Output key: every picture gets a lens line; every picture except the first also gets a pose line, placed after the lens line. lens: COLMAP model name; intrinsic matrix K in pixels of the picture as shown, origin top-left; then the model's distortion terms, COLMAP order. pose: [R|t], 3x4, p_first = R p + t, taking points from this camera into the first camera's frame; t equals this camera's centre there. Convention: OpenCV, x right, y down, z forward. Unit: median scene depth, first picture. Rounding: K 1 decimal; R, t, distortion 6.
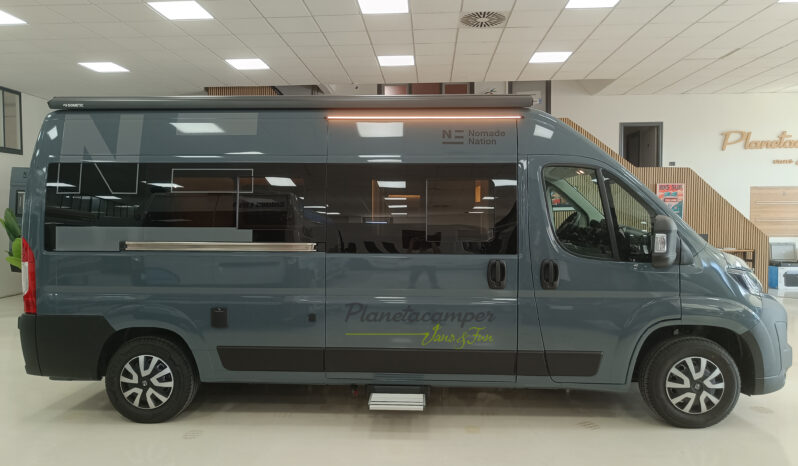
lens RADIAL K [[558.8, 0, 399.0], [0, 558.8, 233.0], [0, 0, 1]] dist [0.003154, -0.000262]
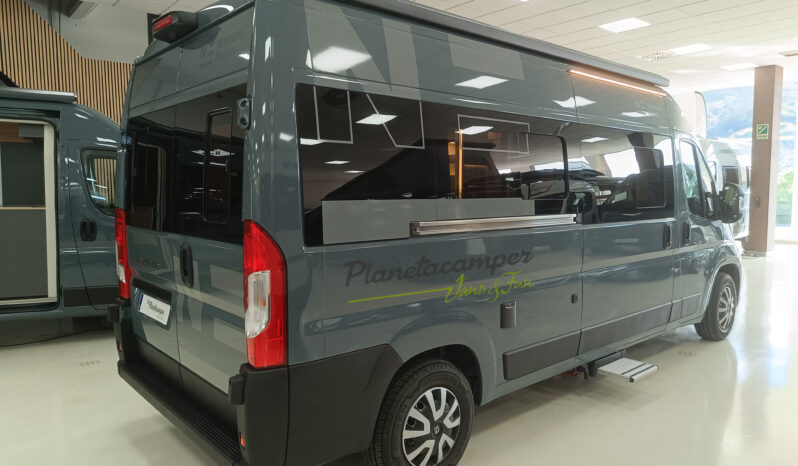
lens RADIAL K [[558.8, 0, 399.0], [0, 558.8, 233.0], [0, 0, 1]] dist [0.003154, -0.000262]
pose [[0.717671, -0.056994, 0.694047, -0.944722], [0.028101, 0.998204, 0.052914, -0.006534], [-0.695816, -0.018471, 0.717983, 0.549495]]
